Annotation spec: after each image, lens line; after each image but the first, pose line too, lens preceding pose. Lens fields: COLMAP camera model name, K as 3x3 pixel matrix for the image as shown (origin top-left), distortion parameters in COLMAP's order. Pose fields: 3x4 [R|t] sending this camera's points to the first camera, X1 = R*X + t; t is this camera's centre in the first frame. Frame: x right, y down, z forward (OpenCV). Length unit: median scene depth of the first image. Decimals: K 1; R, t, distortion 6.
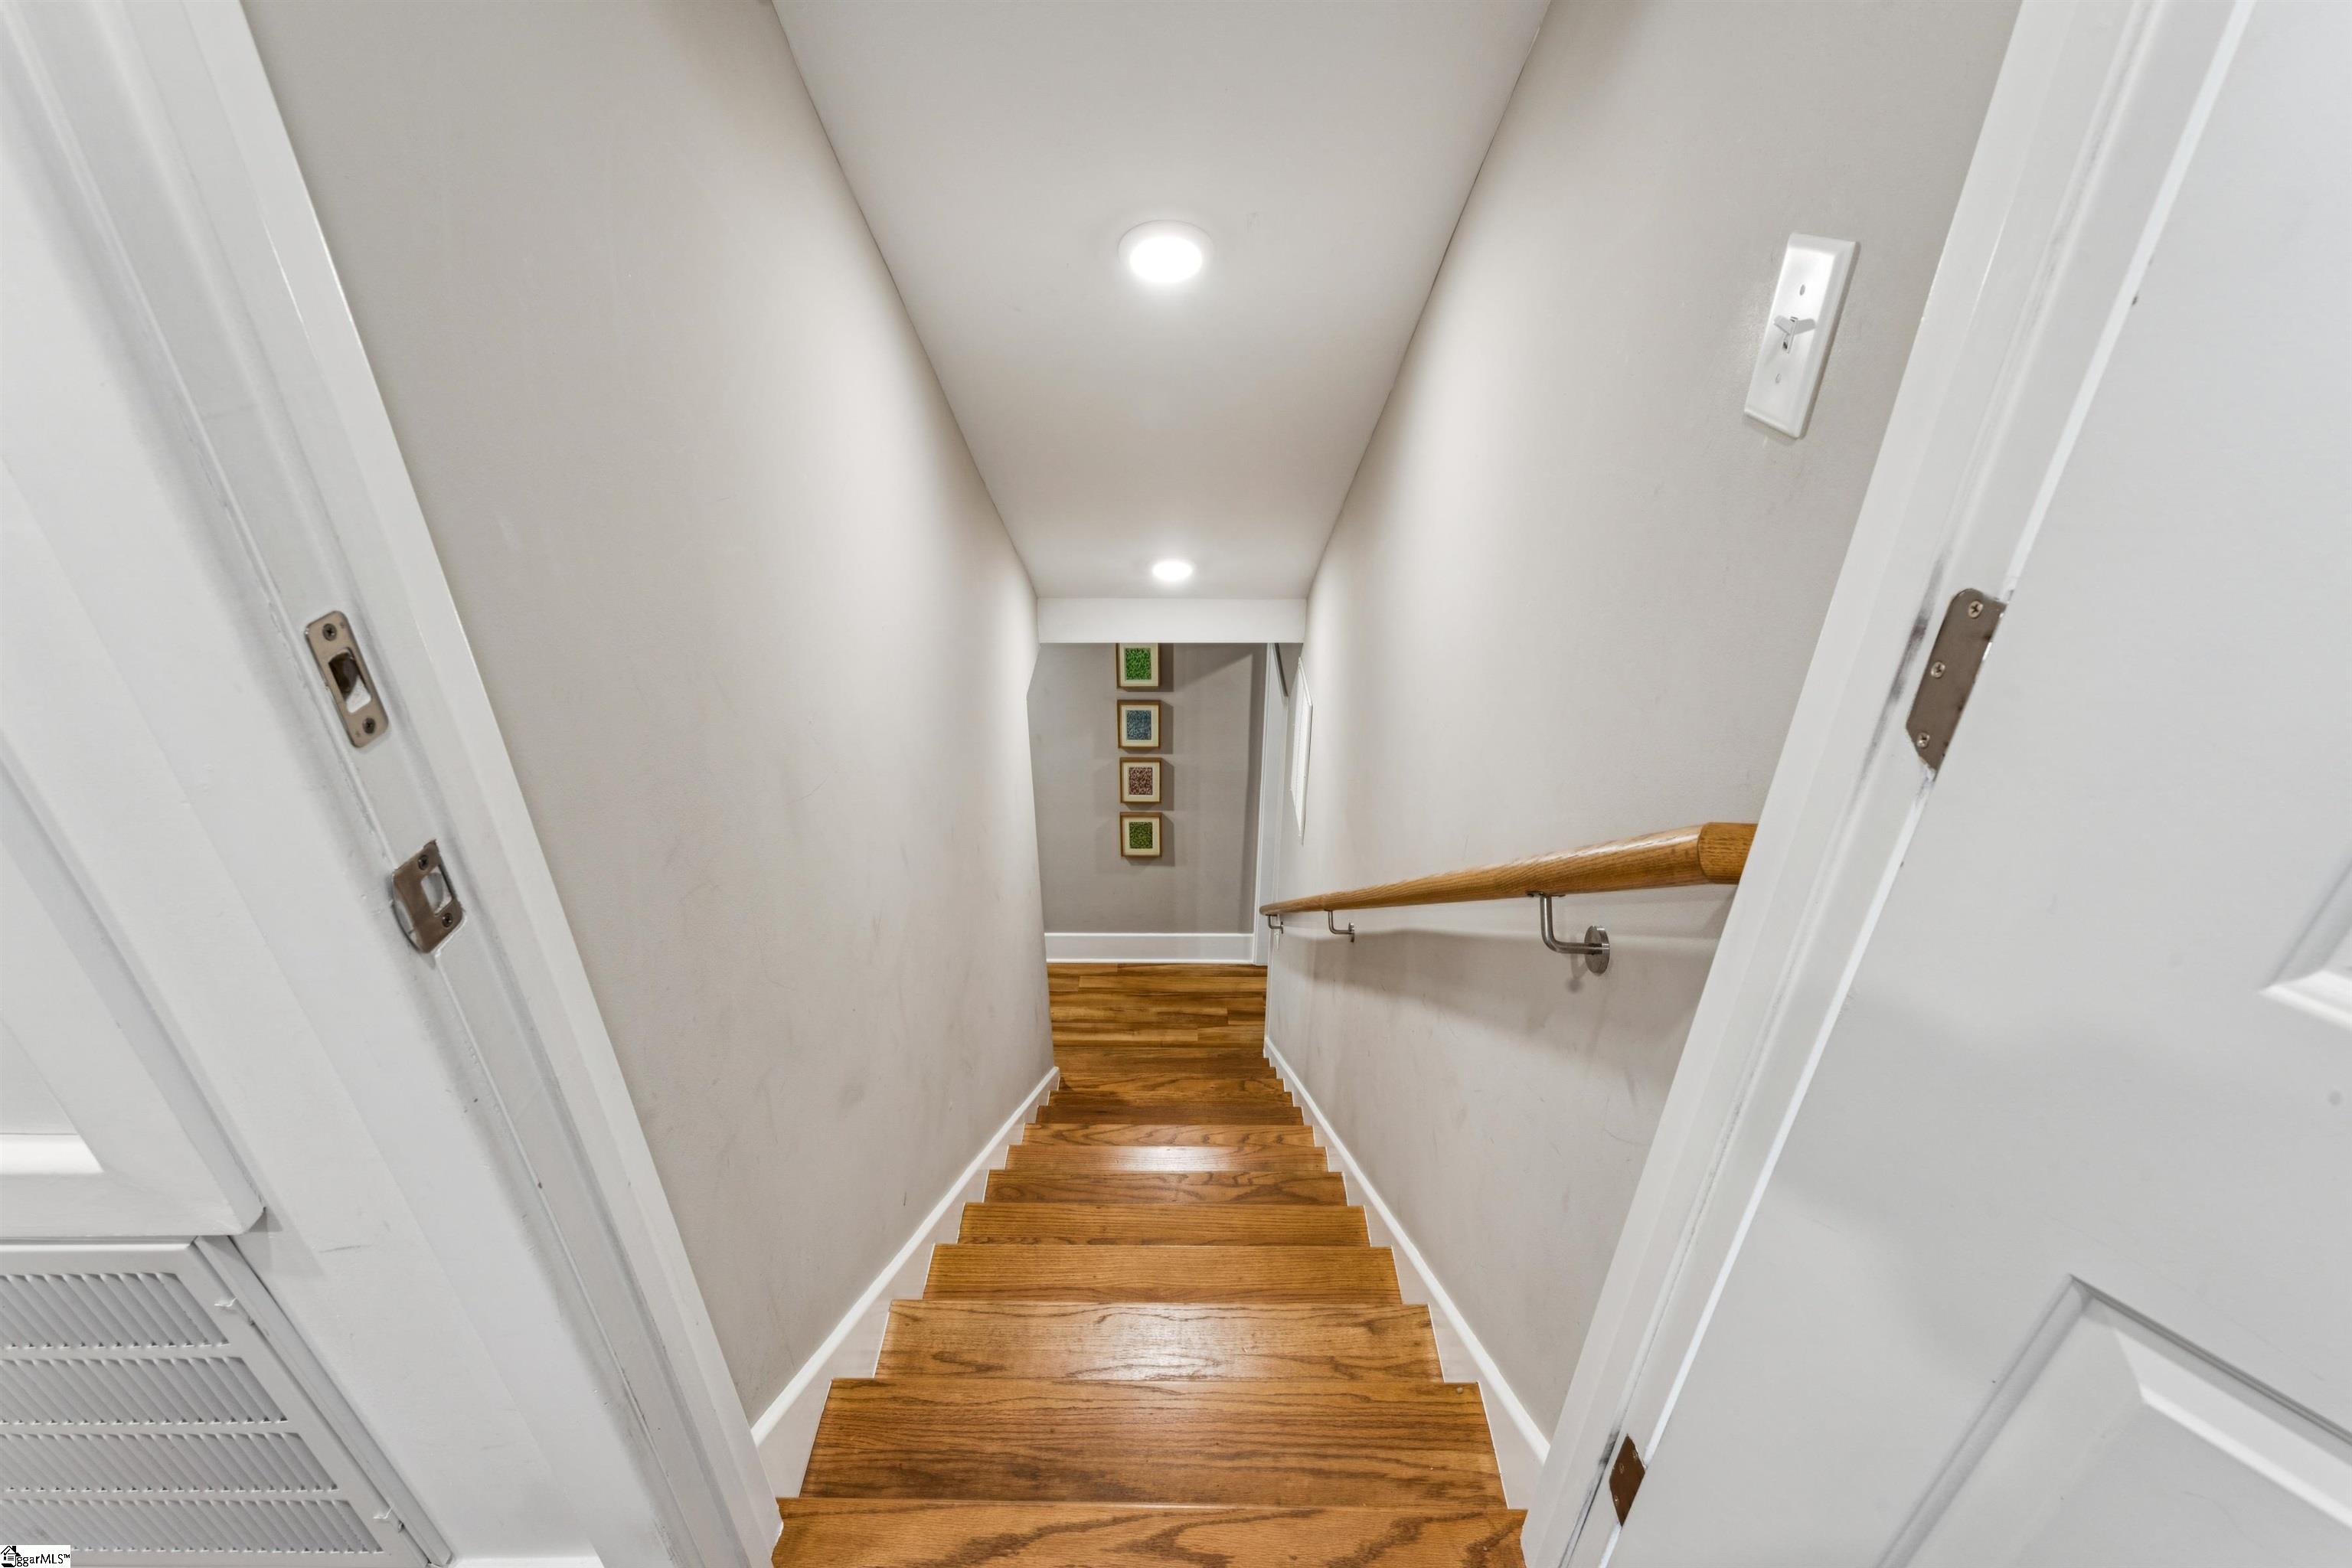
lens RADIAL K [[1067.9, 0, 1176.0], [0, 1067.9, 784.0], [0, 0, 1]] dist [0.001159, -0.000057]
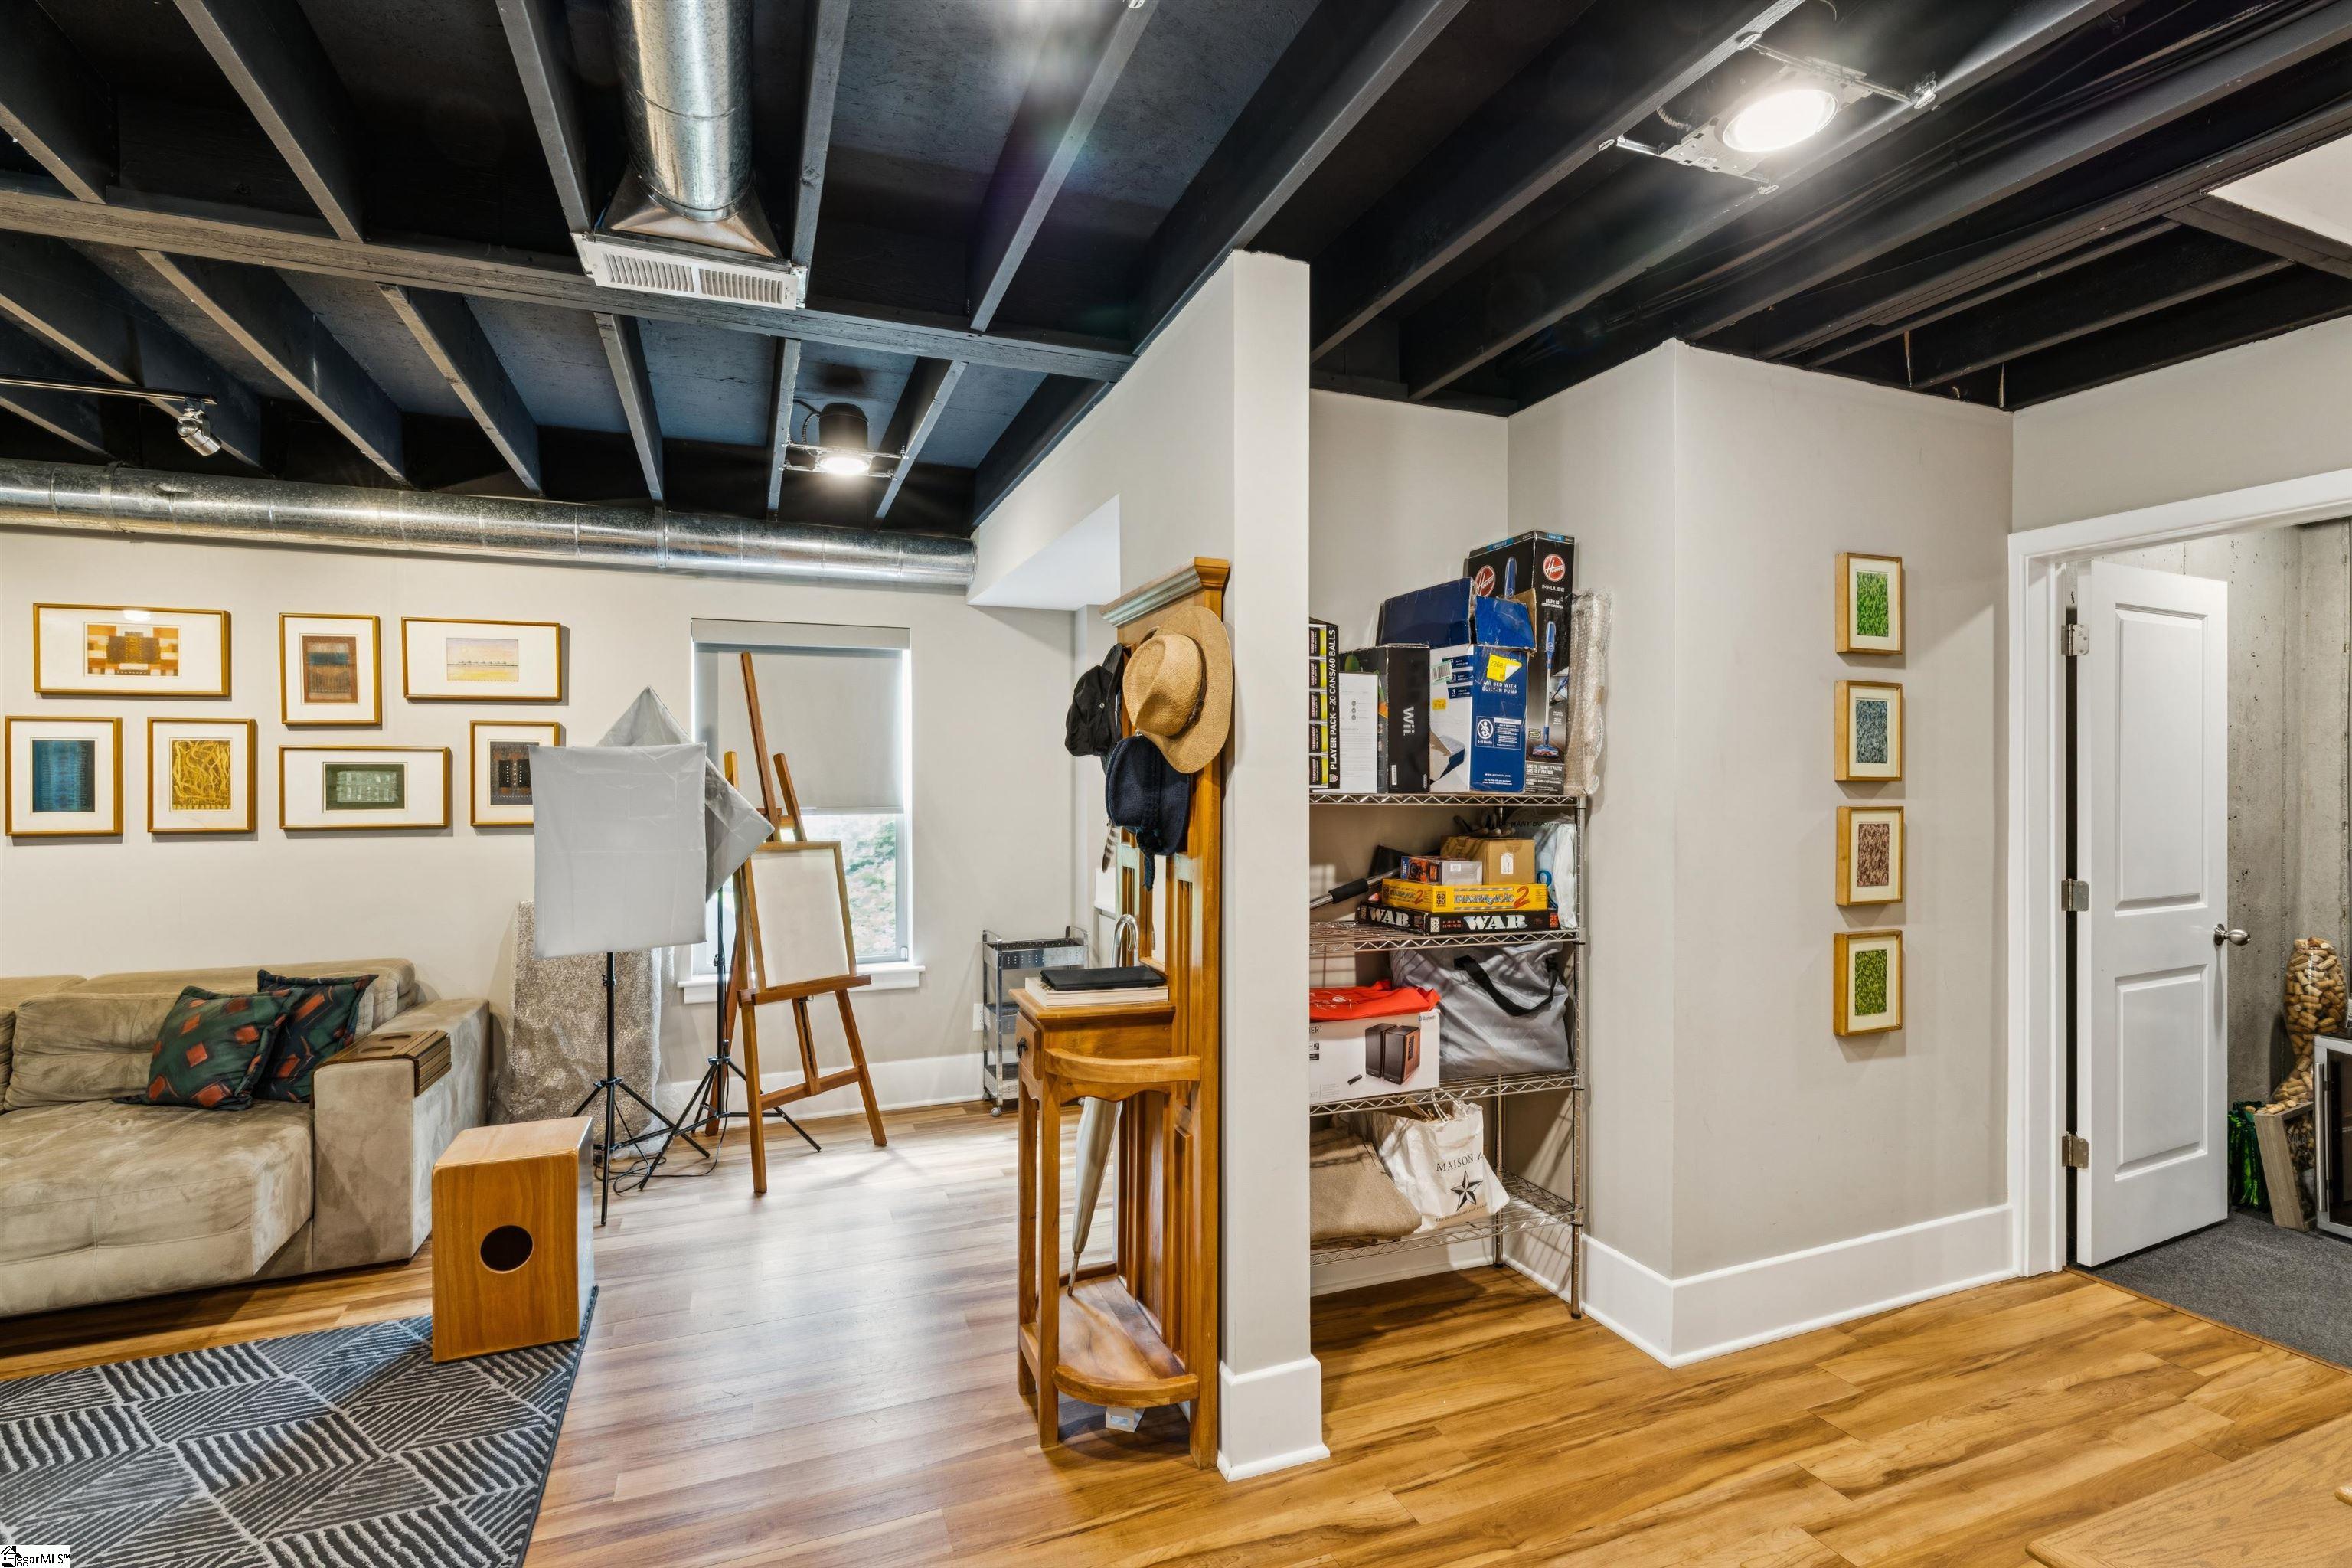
lens RADIAL K [[1067.9, 0, 1176.0], [0, 1067.9, 784.0], [0, 0, 1]] dist [0.001159, -0.000057]
pose [[0.924715, -0.002007, 0.380655, -0.512560], [0.194100, 0.862707, -0.466972, 0.136345], [-0.327456, 0.505701, 0.798147, 0.656802]]
